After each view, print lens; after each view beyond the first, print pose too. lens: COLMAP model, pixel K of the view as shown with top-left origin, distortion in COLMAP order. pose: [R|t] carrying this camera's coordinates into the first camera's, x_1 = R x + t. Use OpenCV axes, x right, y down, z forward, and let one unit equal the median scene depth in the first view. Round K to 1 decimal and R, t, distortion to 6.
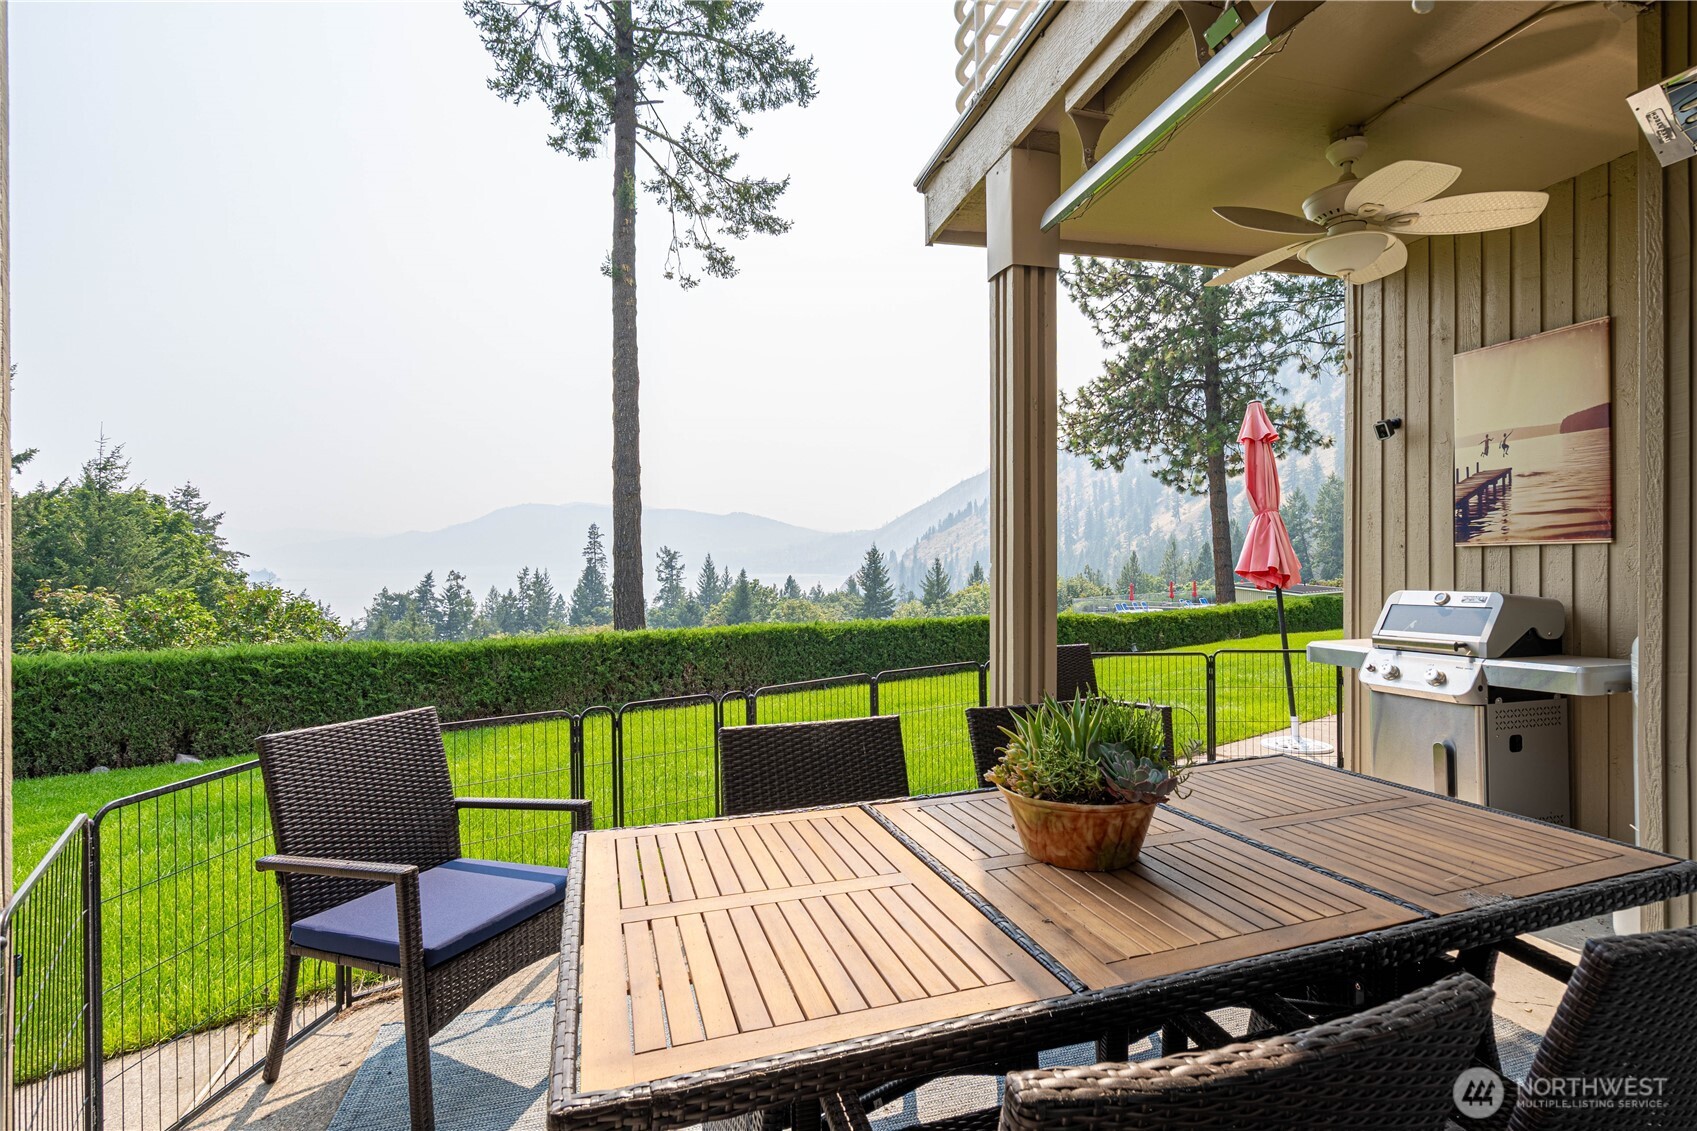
lens RADIAL K [[811.5, 0, 884.3], [0, 811.5, 551.4], [0, 0, 1]] dist [-0.015891, 0.004795]
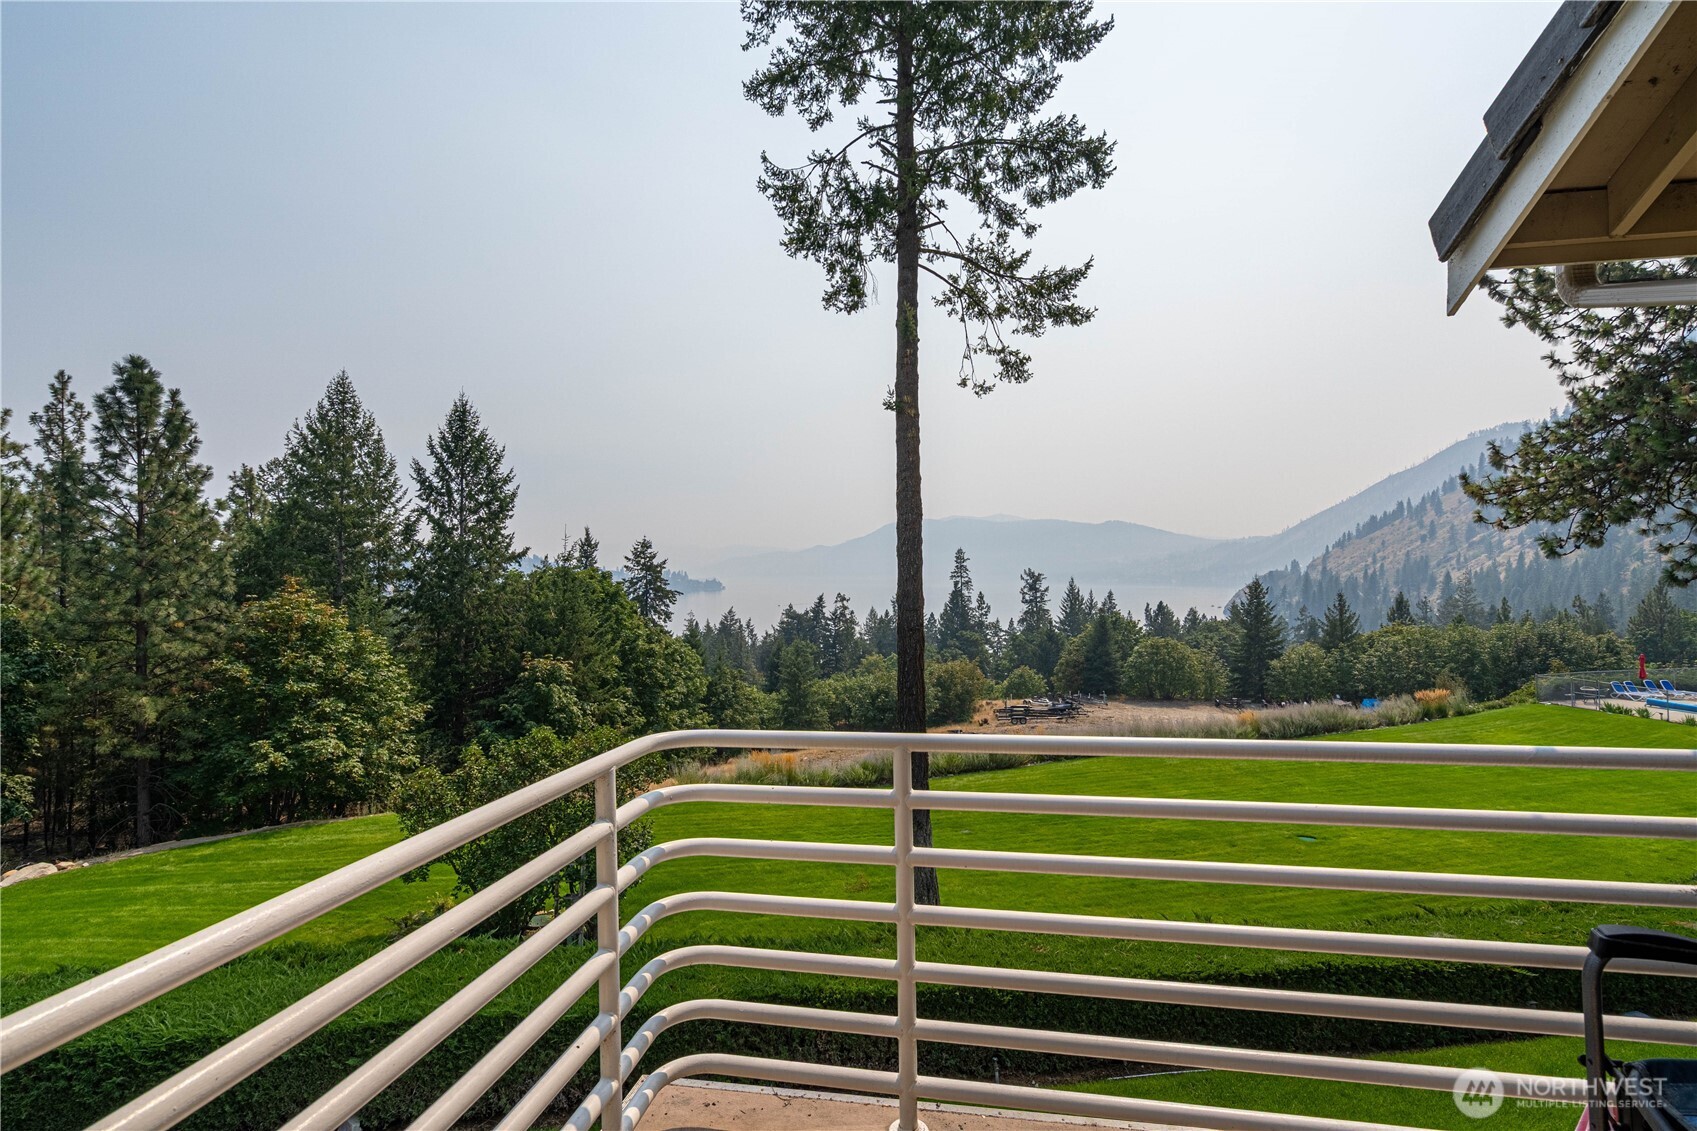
lens RADIAL K [[811.5, 0, 823.6], [0, 811.5, 573.3], [0, 0, 1]] dist [-0.015891, 0.004795]
pose [[0.872987, -0.003049, -0.487735, 0.063655], [0.000974, 0.999989, -0.004508, -0.116361], [0.487743, 0.003460, 0.872980, 0.075126]]
